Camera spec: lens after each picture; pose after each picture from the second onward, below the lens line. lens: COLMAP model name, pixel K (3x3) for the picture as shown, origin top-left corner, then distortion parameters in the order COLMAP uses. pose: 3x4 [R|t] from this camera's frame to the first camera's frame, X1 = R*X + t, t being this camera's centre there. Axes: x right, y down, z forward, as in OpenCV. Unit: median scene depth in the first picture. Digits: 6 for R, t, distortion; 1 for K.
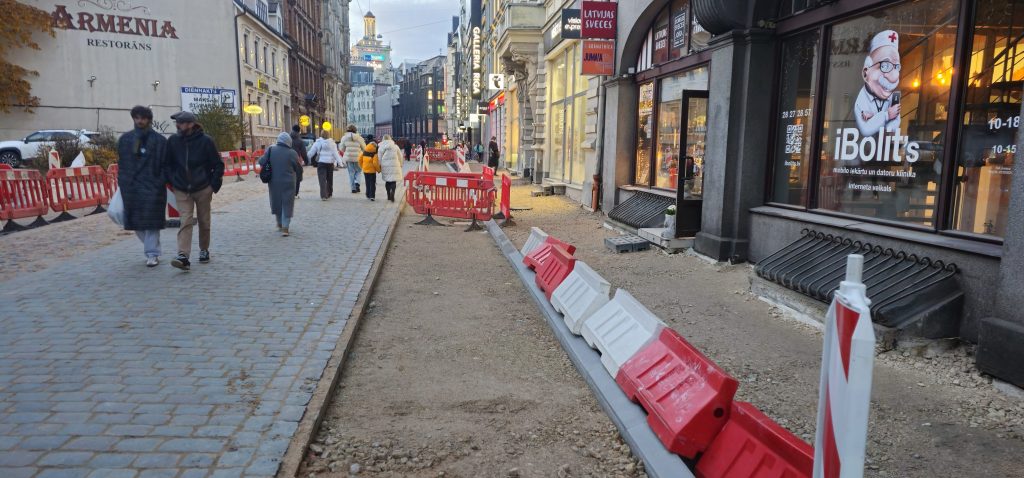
lens RADIAL K [[667.6, 0, 530.4], [0, 667.6, 263.3], [0, 0, 1]] dist [-0.001882, -0.002980]
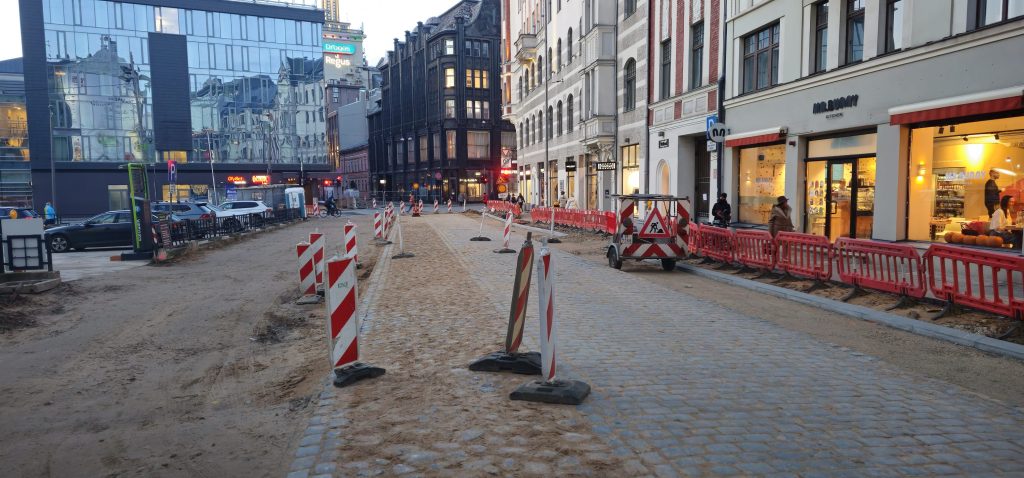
lens RADIAL K [[665.7, 0, 519.6], [0, 665.7, 246.2], [0, 0, 1]] dist [0.085584, -0.089337]
pose [[0.999381, -0.029959, 0.018450, -0.492389], [0.031352, 0.996260, -0.080518, -0.415615], [-0.015969, 0.081047, 0.996582, 2.345894]]
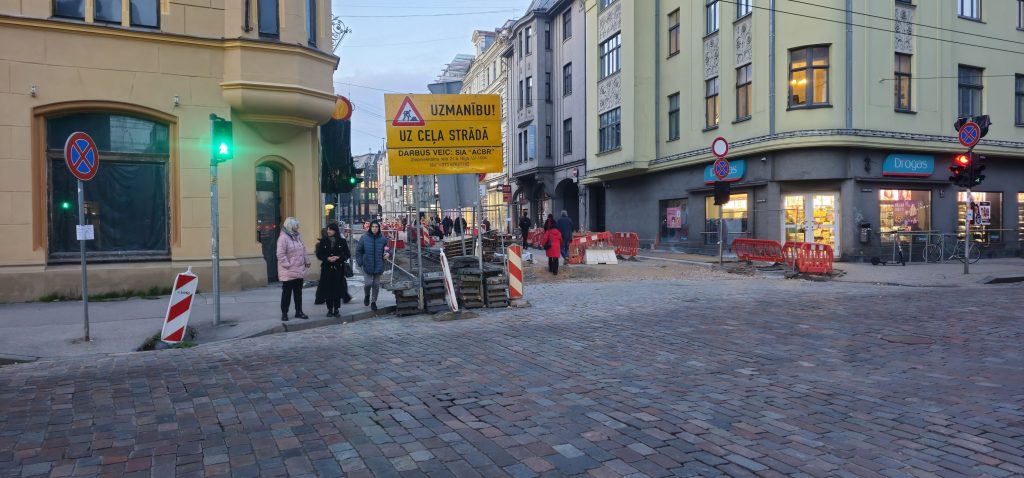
lens RADIAL K [[665.7, 0, 519.6], [0, 665.7, 246.2], [0, 0, 1]] dist [0.085584, -0.089337]
pose [[0.990785, -0.029570, 0.132175, -0.126696], [0.047713, 0.989521, -0.136280, 0.186422], [-0.126760, 0.141330, 0.981813, -1.020014]]
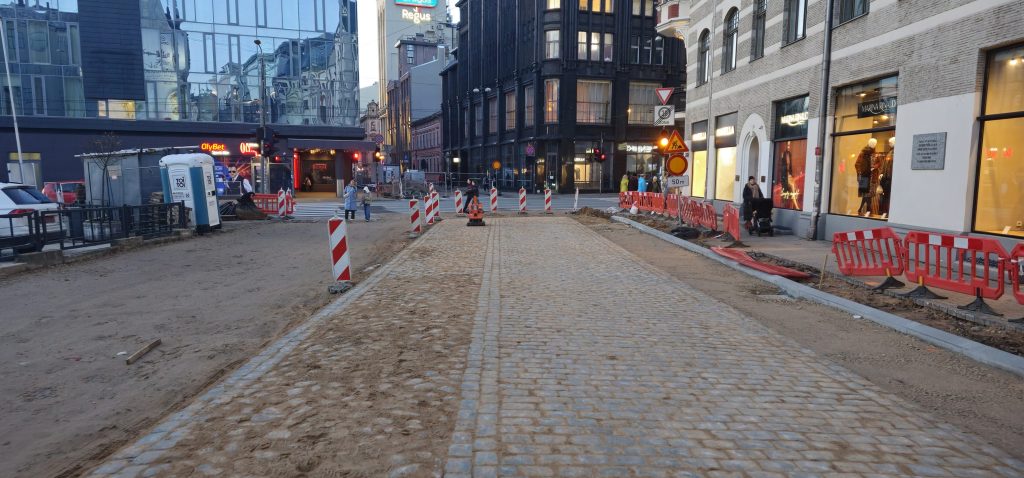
lens RADIAL K [[665.7, 0, 519.6], [0, 665.7, 246.2], [0, 0, 1]] dist [0.085584, -0.089337]
pose [[0.992952, 0.003627, -0.118464, -0.559929], [-0.010891, 0.998095, -0.060728, -0.529851], [0.118018, 0.061590, 0.991100, 3.059971]]
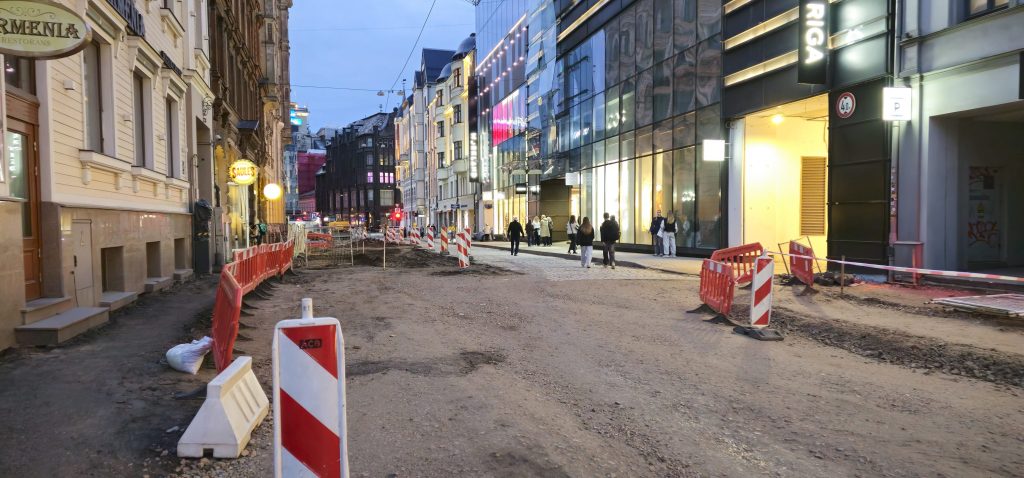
lens RADIAL K [[665.1, 0, 507.3], [0, 665.1, 243.3], [0, 0, 1]] dist [0.135509, -0.151008]
pose [[0.993509, -0.028490, 0.110132, -0.335751], [0.043250, 0.990030, -0.134050, -0.160781], [-0.105215, 0.137943, 0.984836, 0.867778]]
